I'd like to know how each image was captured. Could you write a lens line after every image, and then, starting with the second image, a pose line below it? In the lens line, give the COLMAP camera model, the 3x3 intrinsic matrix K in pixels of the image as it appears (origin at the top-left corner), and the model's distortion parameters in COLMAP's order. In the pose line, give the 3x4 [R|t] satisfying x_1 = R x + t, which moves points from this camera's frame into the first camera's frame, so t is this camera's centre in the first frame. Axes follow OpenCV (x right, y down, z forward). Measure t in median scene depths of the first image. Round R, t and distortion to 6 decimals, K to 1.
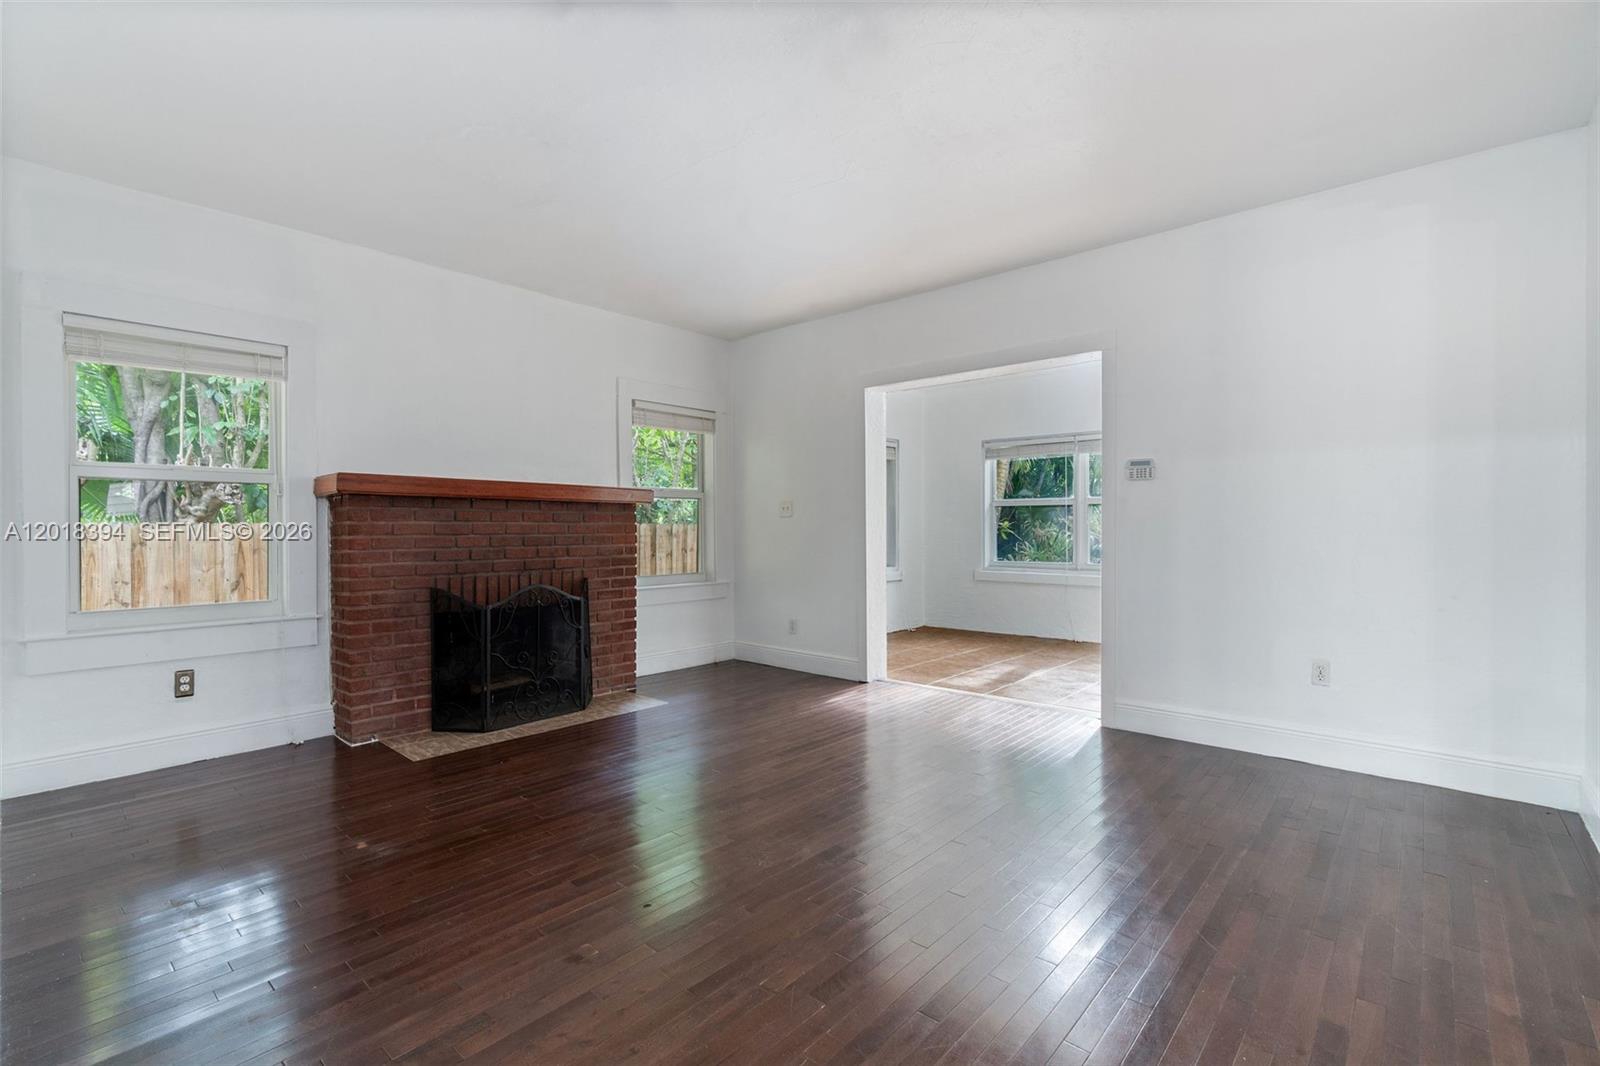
lens RADIAL K [[722.7, 0, 797.3], [0, 722.7, 537.4], [0, 0, 1]] dist [-0.000582, 0.000231]
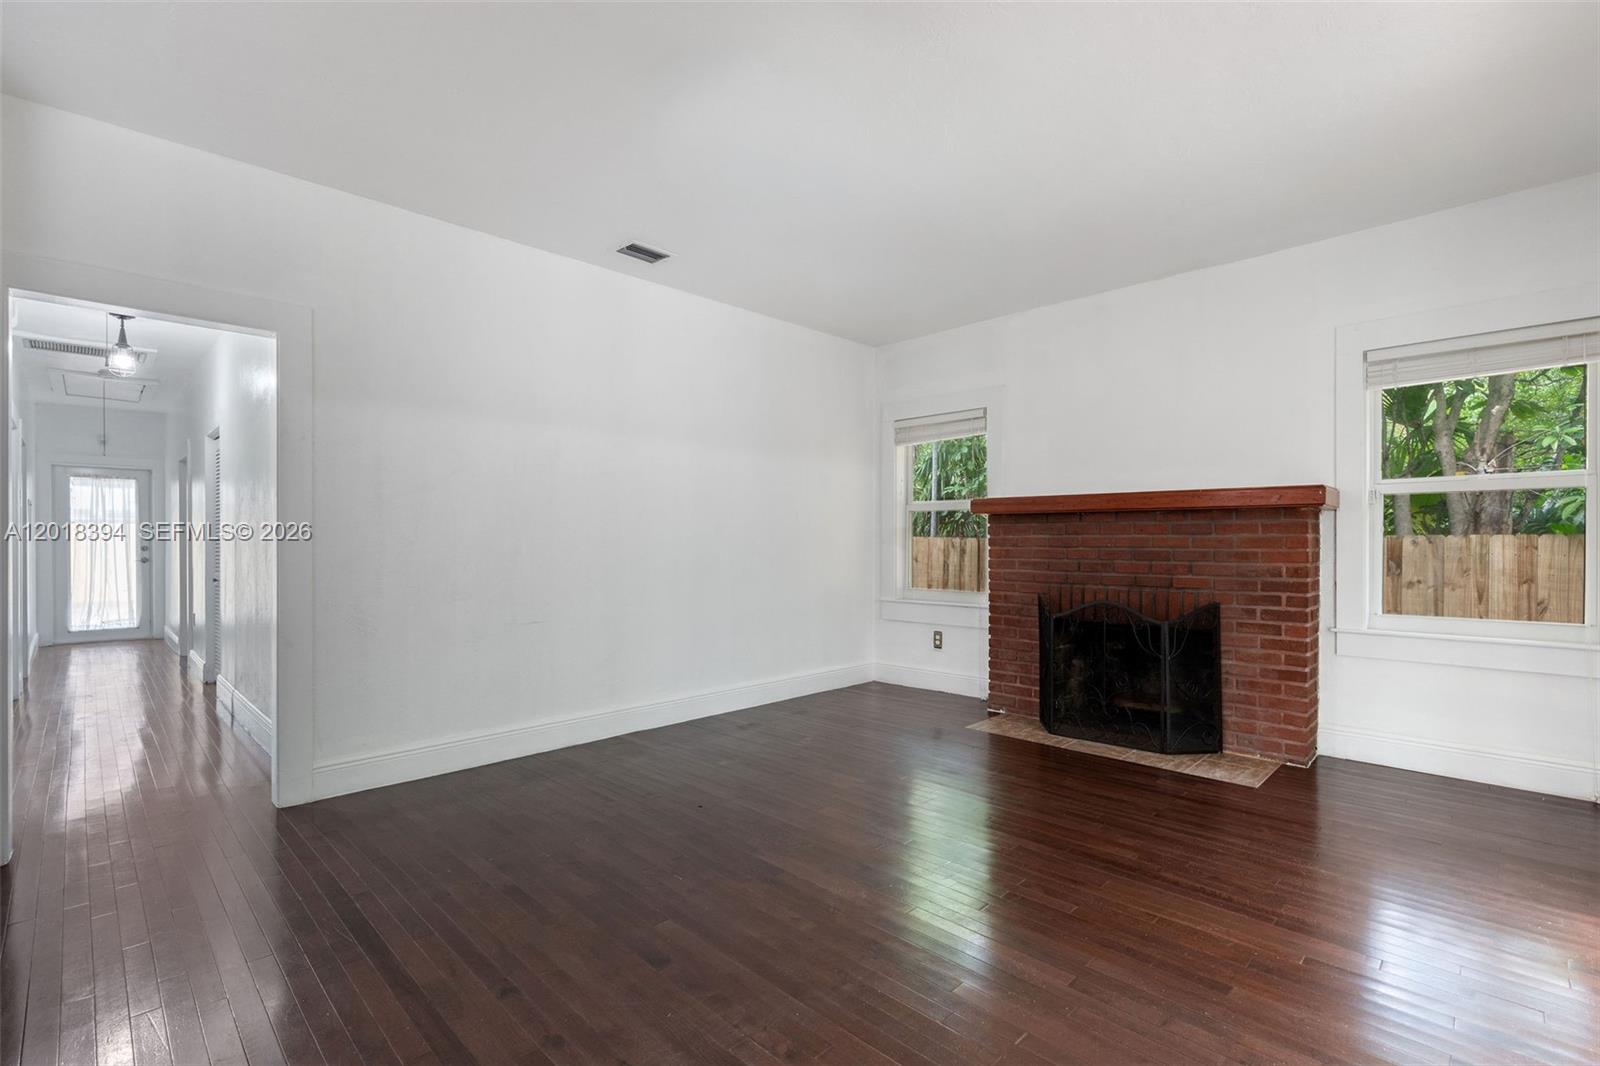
lens RADIAL K [[732.9, 0, 804.0], [0, 732.9, 550.7], [0, 0, 1]] dist [0.000550, 0.000136]
pose [[-0.053265, 0.014907, -0.998469, 0.565334], [-0.013231, 0.999790, 0.015633, -0.009135], [0.998493, 0.014043, -0.053057, 0.593352]]
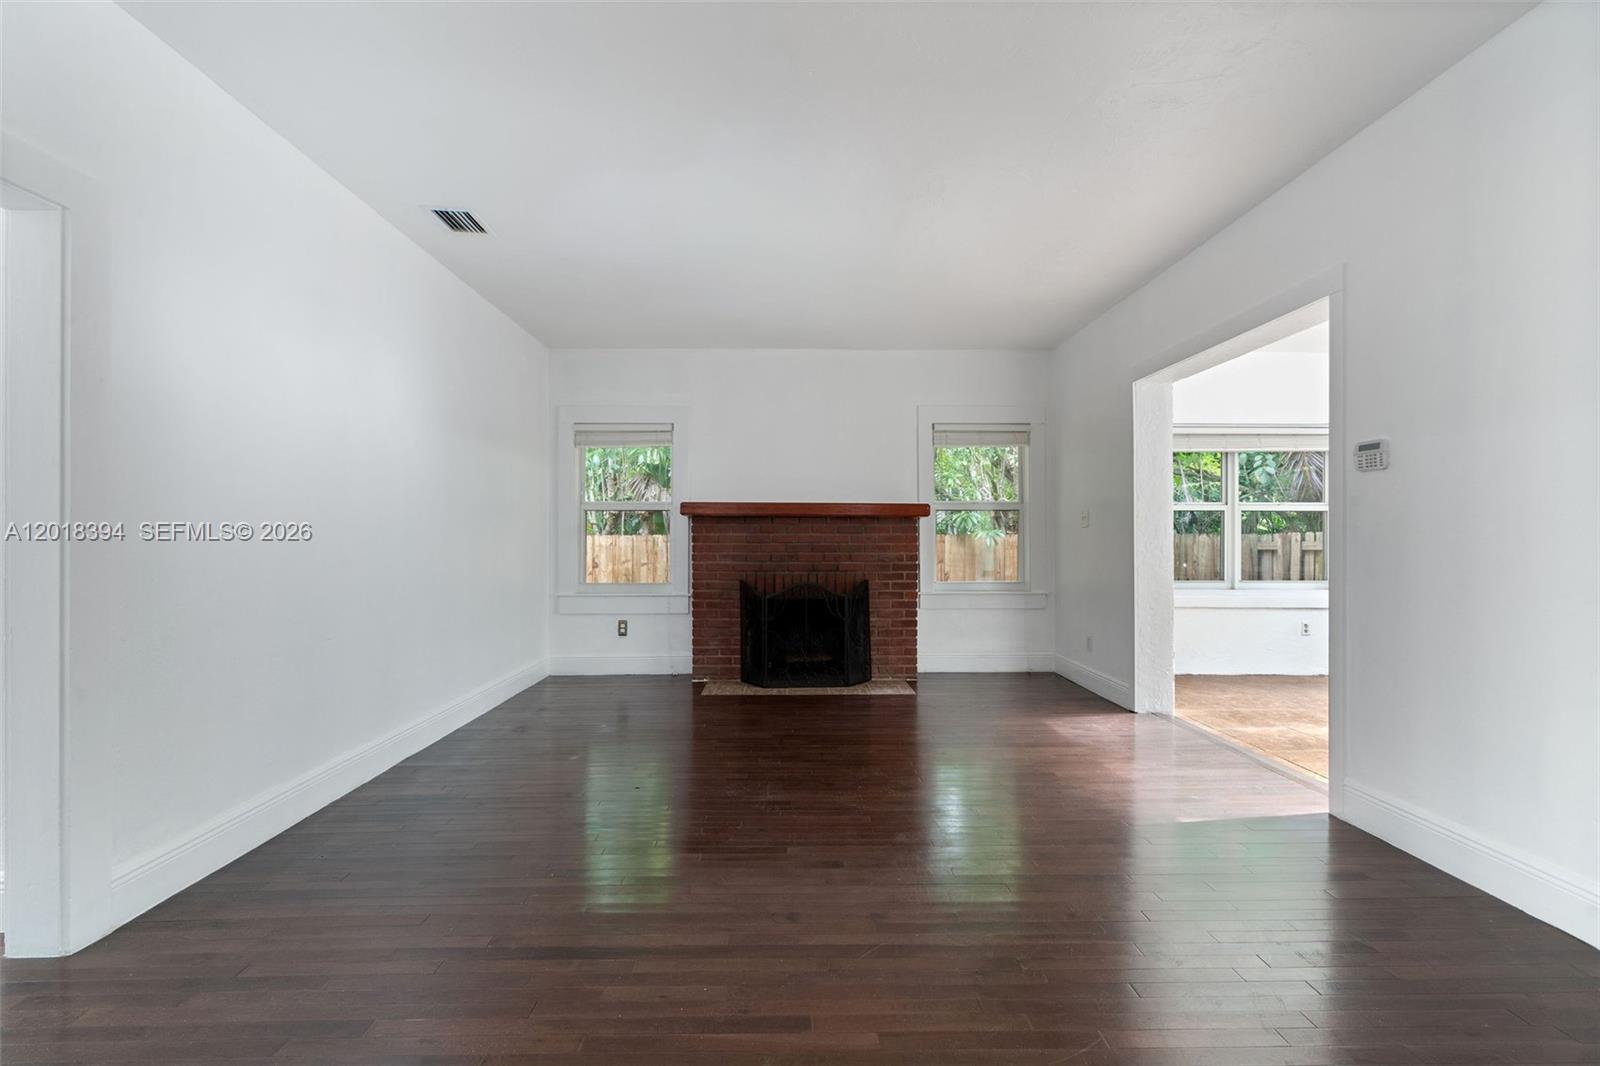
lens RADIAL K [[722.7, 0, 797.3], [0, 722.7, 537.4], [0, 0, 1]] dist [-0.000582, 0.000231]
pose [[0.679307, 0.000664, -0.733854, 0.523583], [-0.011561, 0.999885, -0.009796, -0.001269], [0.733763, 0.015139, 0.679237, 0.099167]]
